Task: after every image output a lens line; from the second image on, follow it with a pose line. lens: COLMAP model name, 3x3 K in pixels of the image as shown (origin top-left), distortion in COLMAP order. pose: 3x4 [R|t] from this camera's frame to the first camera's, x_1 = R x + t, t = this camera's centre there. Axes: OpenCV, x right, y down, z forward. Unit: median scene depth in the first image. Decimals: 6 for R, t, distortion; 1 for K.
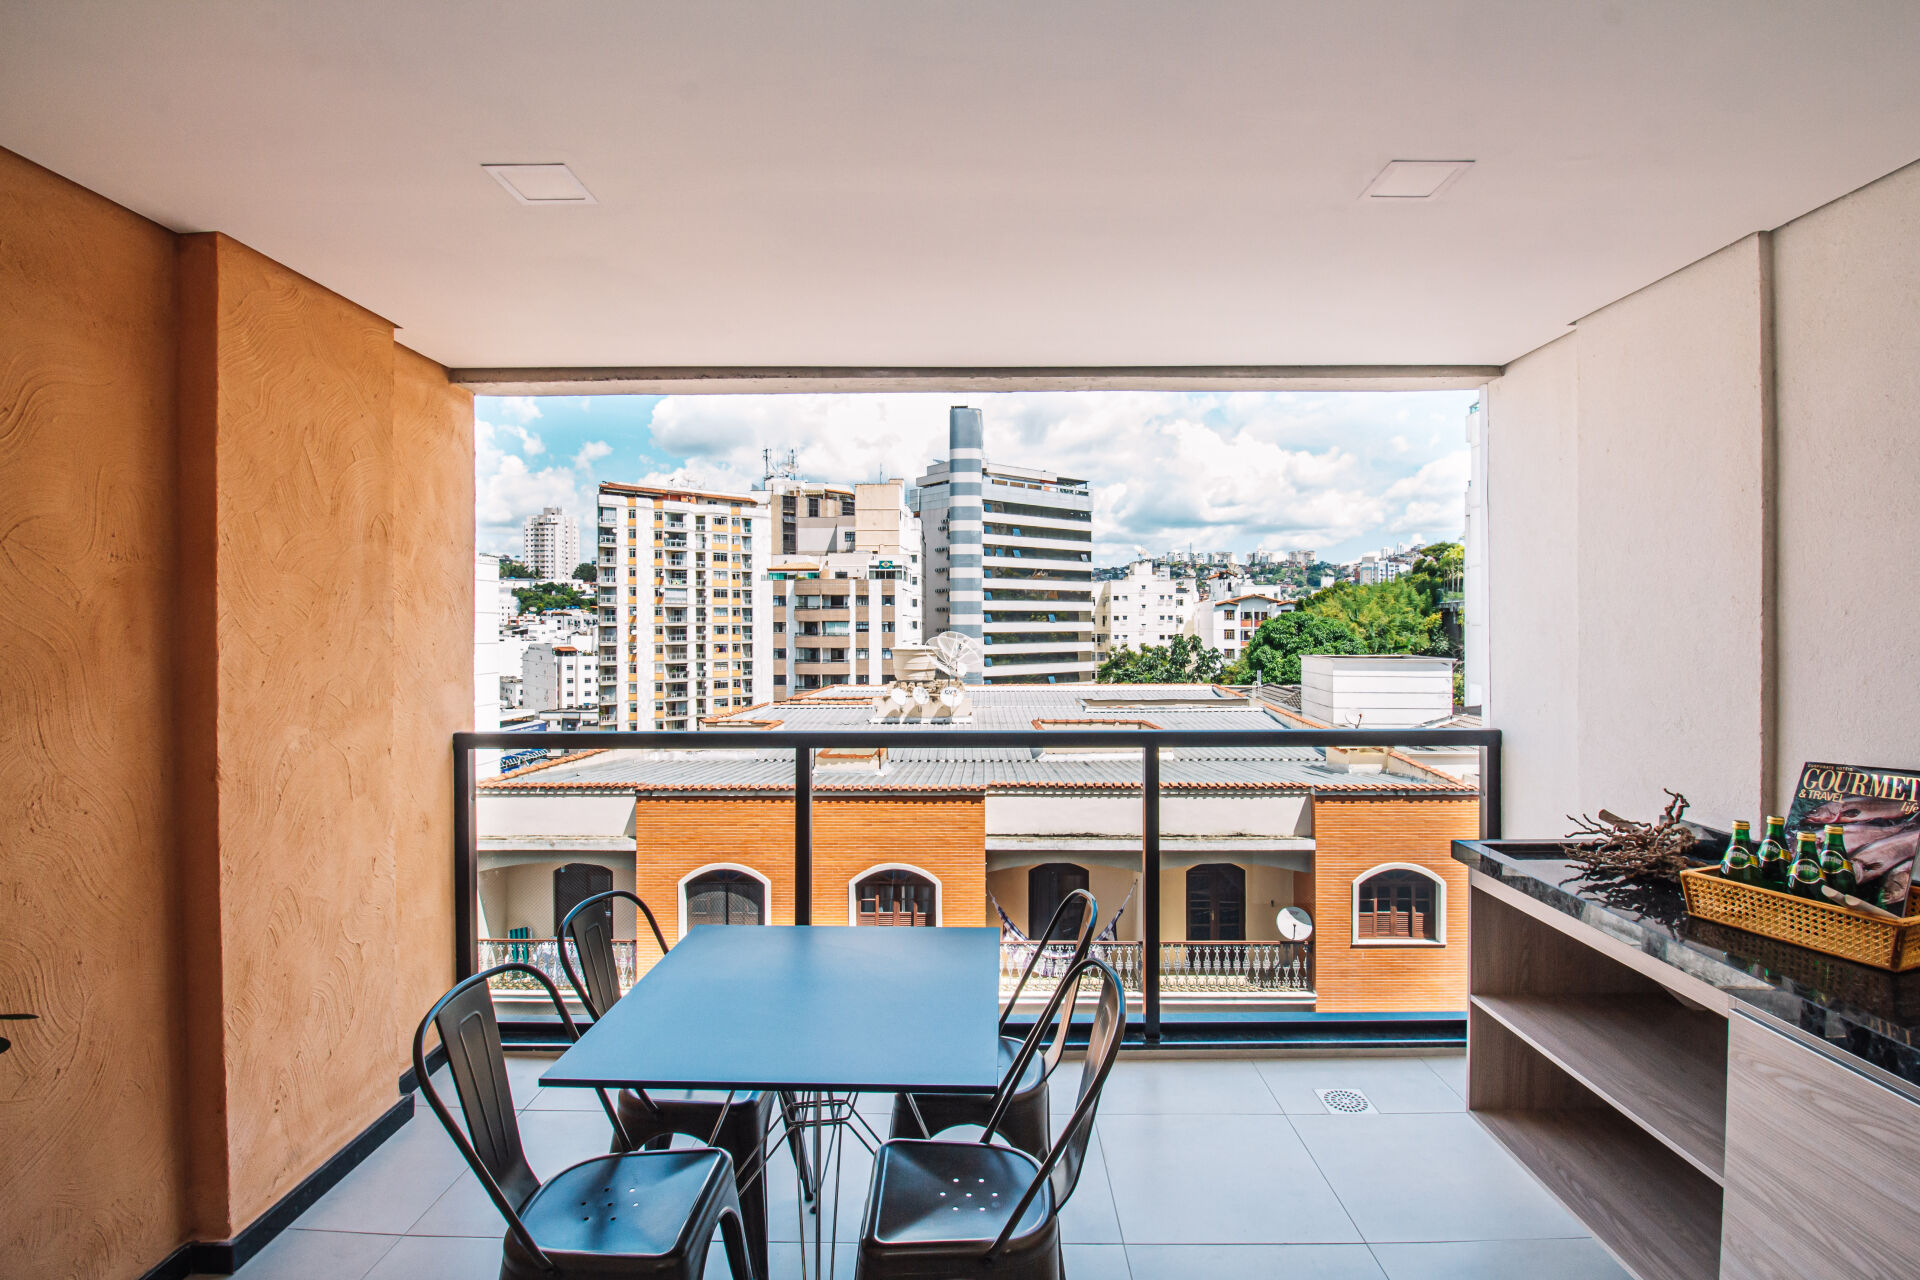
lens RADIAL K [[897.3, 0, 973.7], [0, 897.3, 631.8], [0, 0, 1]] dist [0.001215, -0.013110]
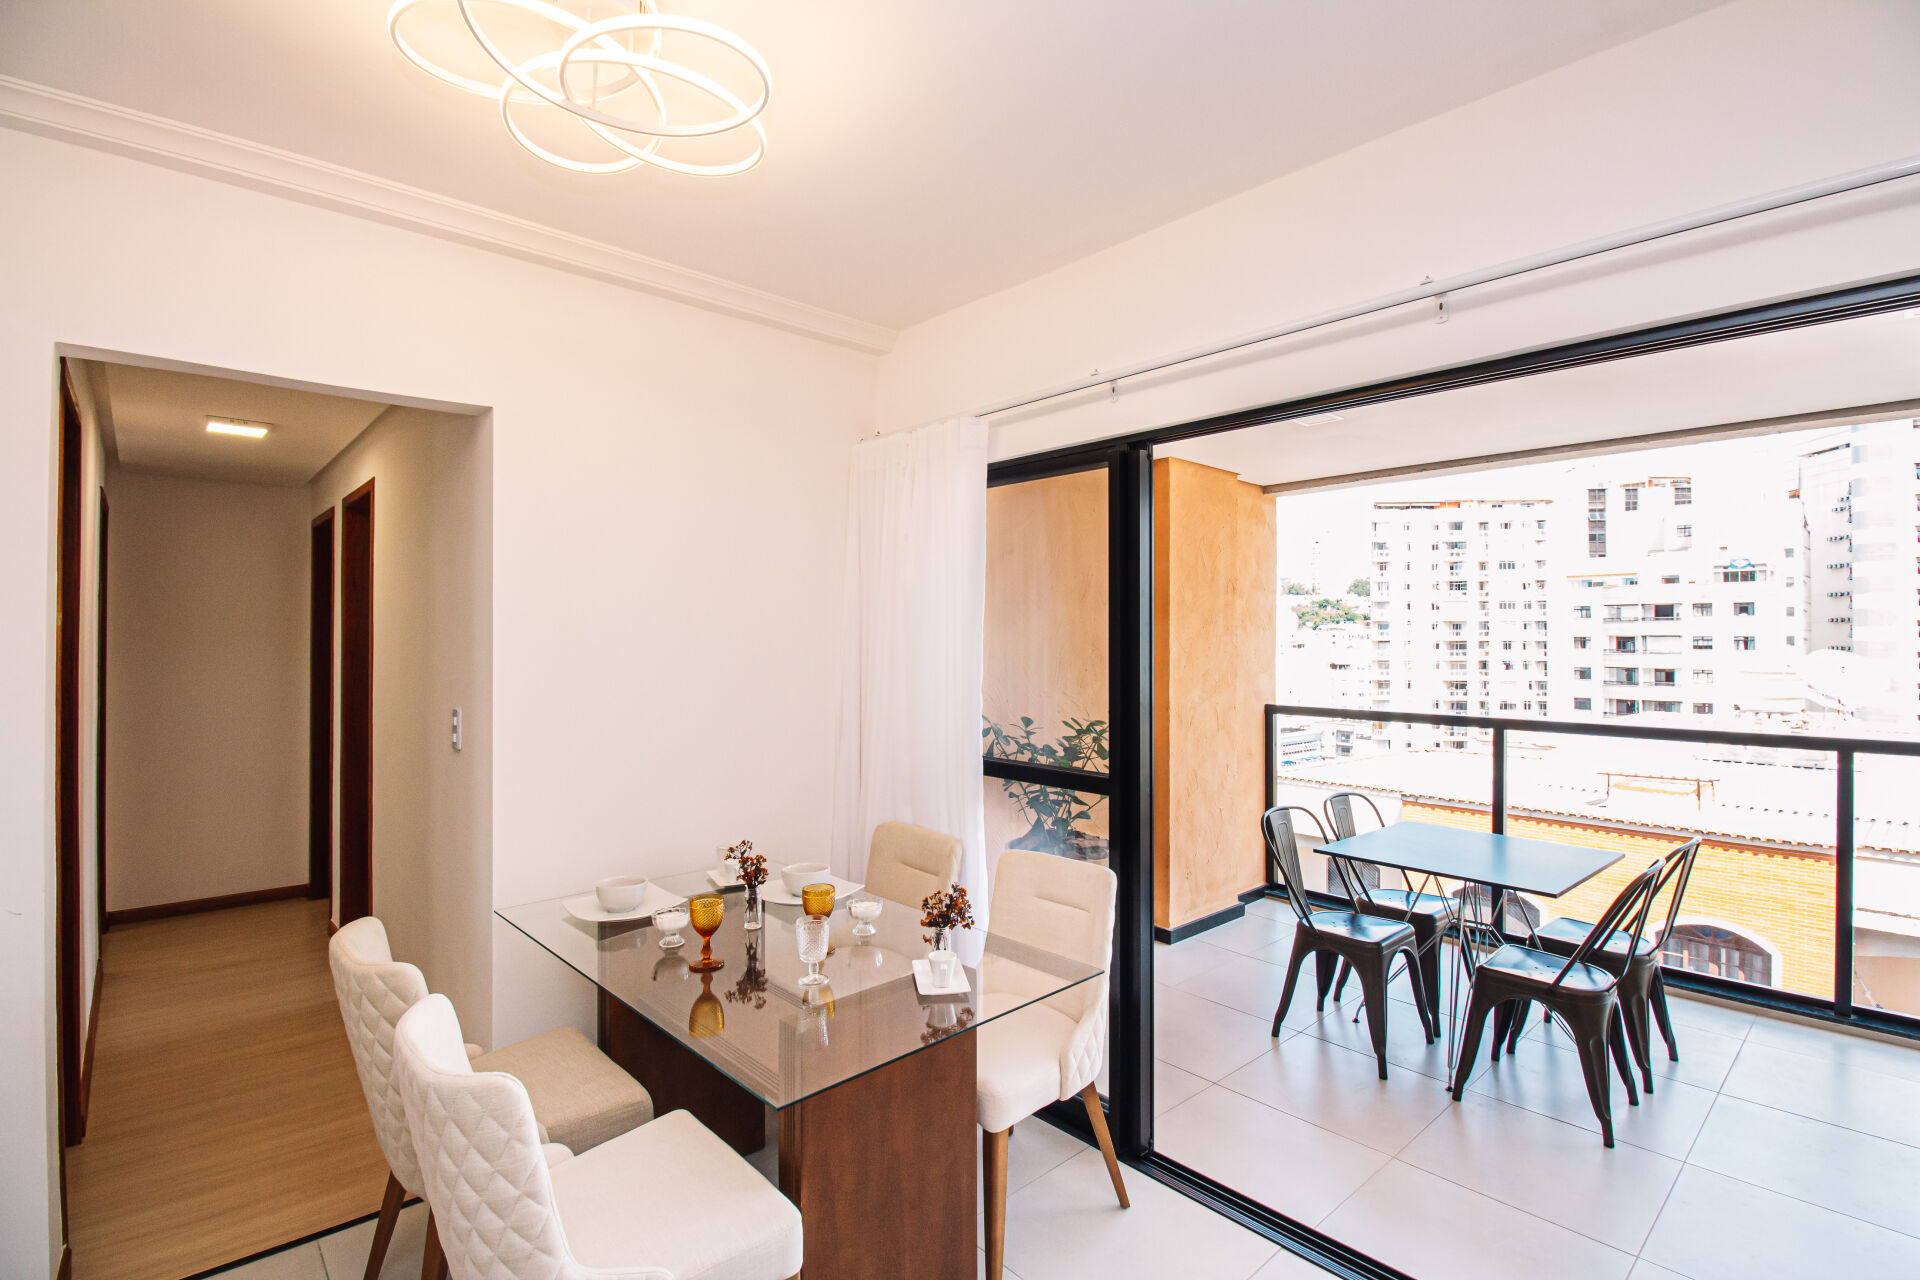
lens RADIAL K [[897.3, 0, 973.7], [0, 897.3, 631.8], [0, 0, 1]] dist [0.001215, -0.013110]
pose [[0.685775, -0.001916, -0.727811, 0.016315], [-0.009431, 0.999889, -0.011519, 0.000202], [0.727753, 0.014763, 0.685681, -0.033551]]
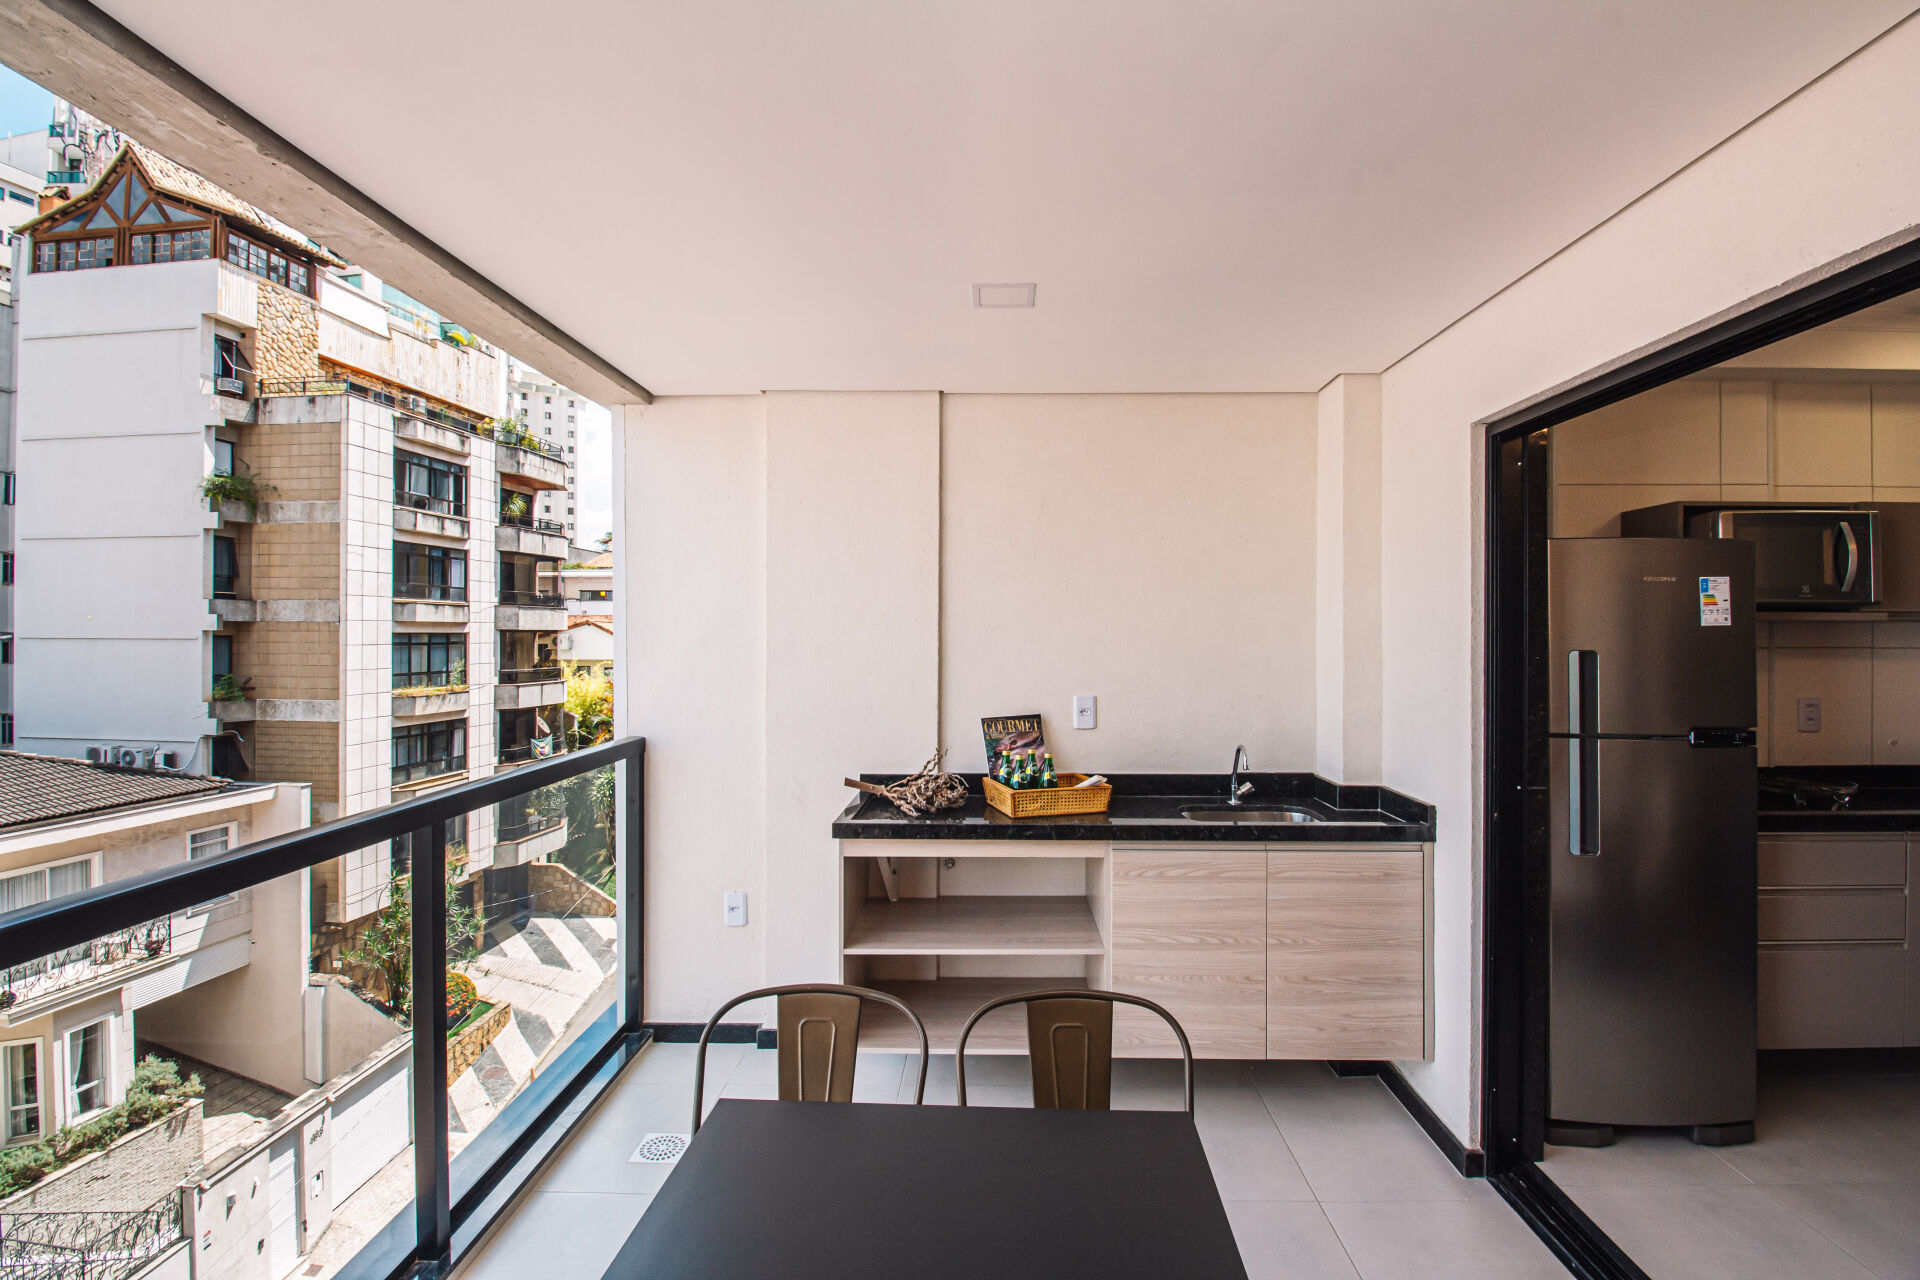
lens RADIAL K [[897.3, 0, 973.7], [0, 897.3, 631.8], [0, 0, 1]] dist [0.001215, -0.013110]
pose [[0.018300, 0.005406, 0.999818, -0.033143], [0.007328, 0.999958, -0.005541, -0.000389], [-0.999806, 0.007428, 0.018259, 0.042071]]
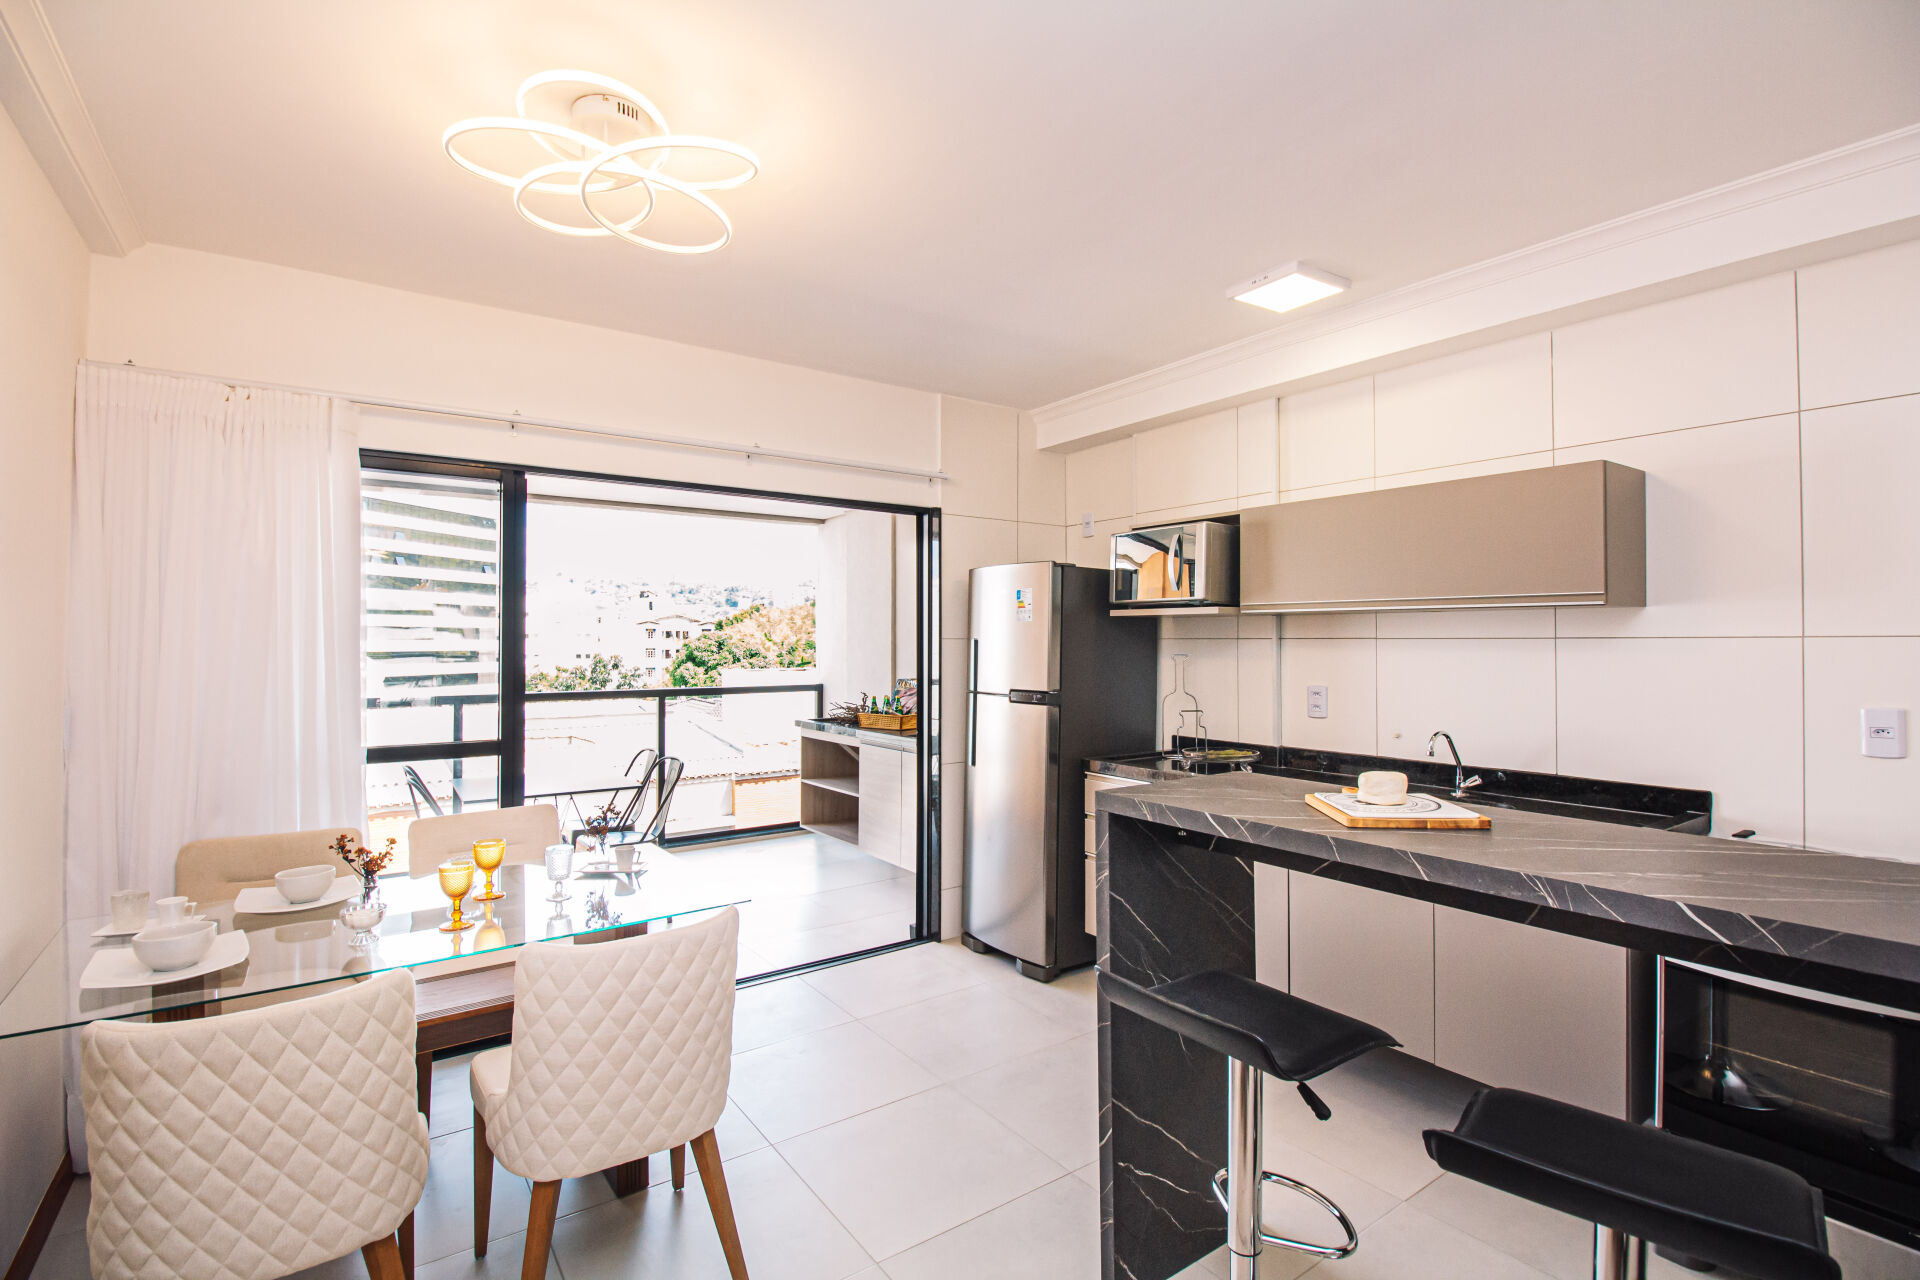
lens RADIAL K [[913.3, 0, 973.9], [0, 913.3, 627.7], [0, 0, 1]] dist [-0.000654, -0.012830]
pose [[0.812779, 0.013103, 0.582425, -0.025216], [0.002048, 0.999677, -0.025348, 0.001802], [-0.582569, 0.021795, 0.812489, -0.062582]]
